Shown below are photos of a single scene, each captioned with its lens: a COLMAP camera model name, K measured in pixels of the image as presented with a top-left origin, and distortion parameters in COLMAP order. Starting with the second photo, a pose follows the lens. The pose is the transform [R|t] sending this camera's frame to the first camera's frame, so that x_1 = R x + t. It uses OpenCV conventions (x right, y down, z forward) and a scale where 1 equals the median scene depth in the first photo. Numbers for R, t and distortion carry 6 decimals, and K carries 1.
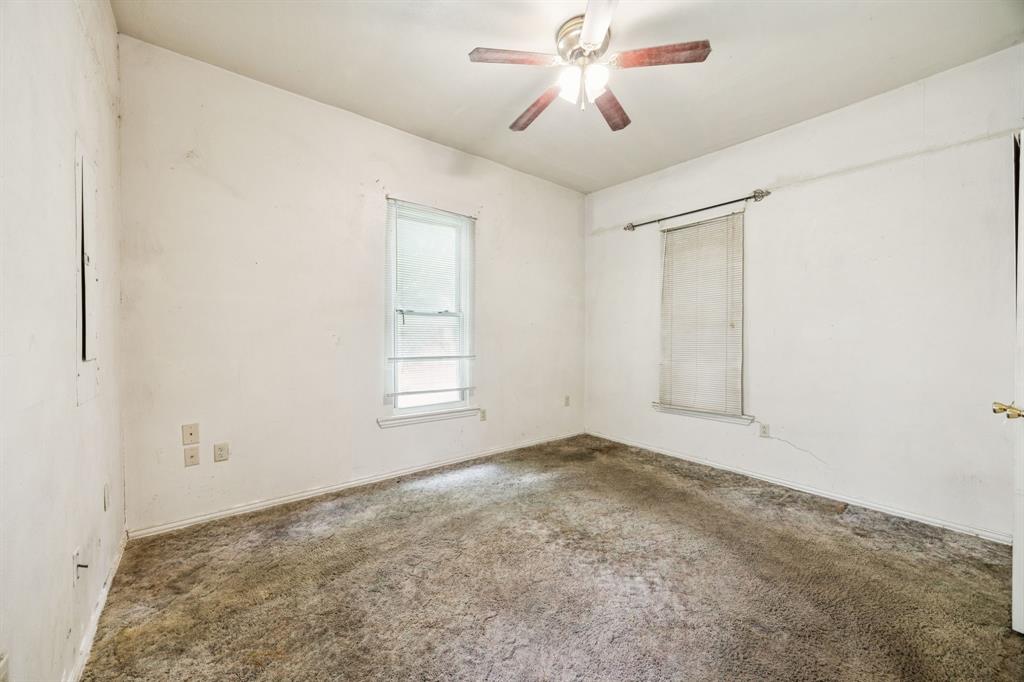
lens RADIAL K [[393.7, 0, 511.8], [0, 393.7, 335.4], [0, 0, 1]] dist [-0.000149, 0.000018]
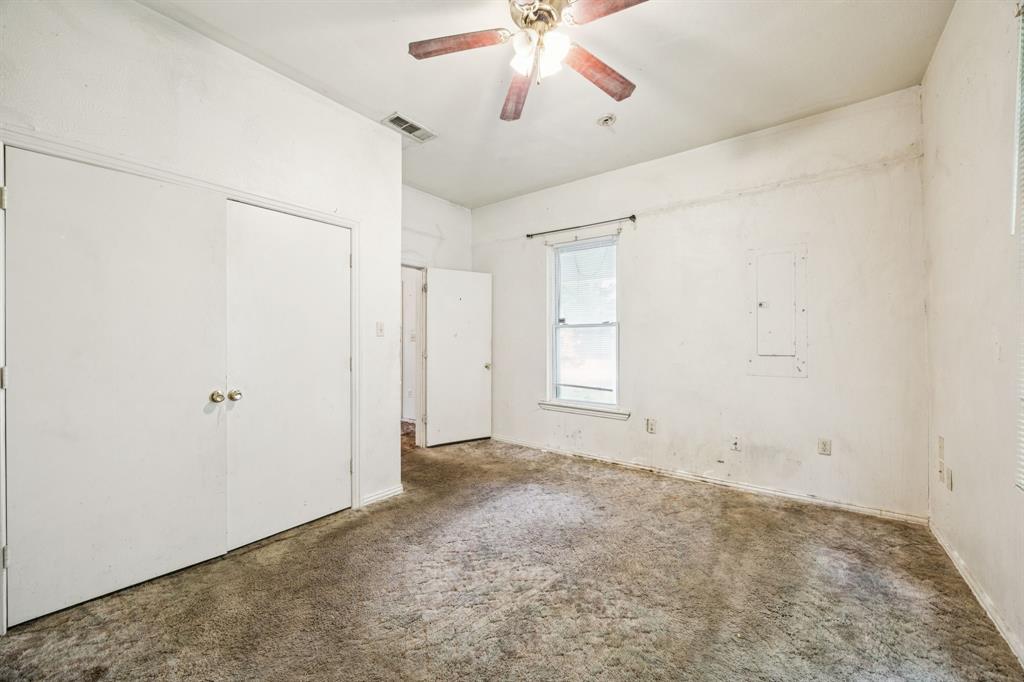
lens RADIAL K [[393.7, 0, 511.8], [0, 393.7, 335.4], [0, 0, 1]] dist [-0.000149, 0.000018]
pose [[-0.970275, -0.005721, -0.241938, 0.472381], [-0.002657, 0.999912, -0.012988, -0.002911], [0.241991, -0.011959, -0.970205, 1.934712]]
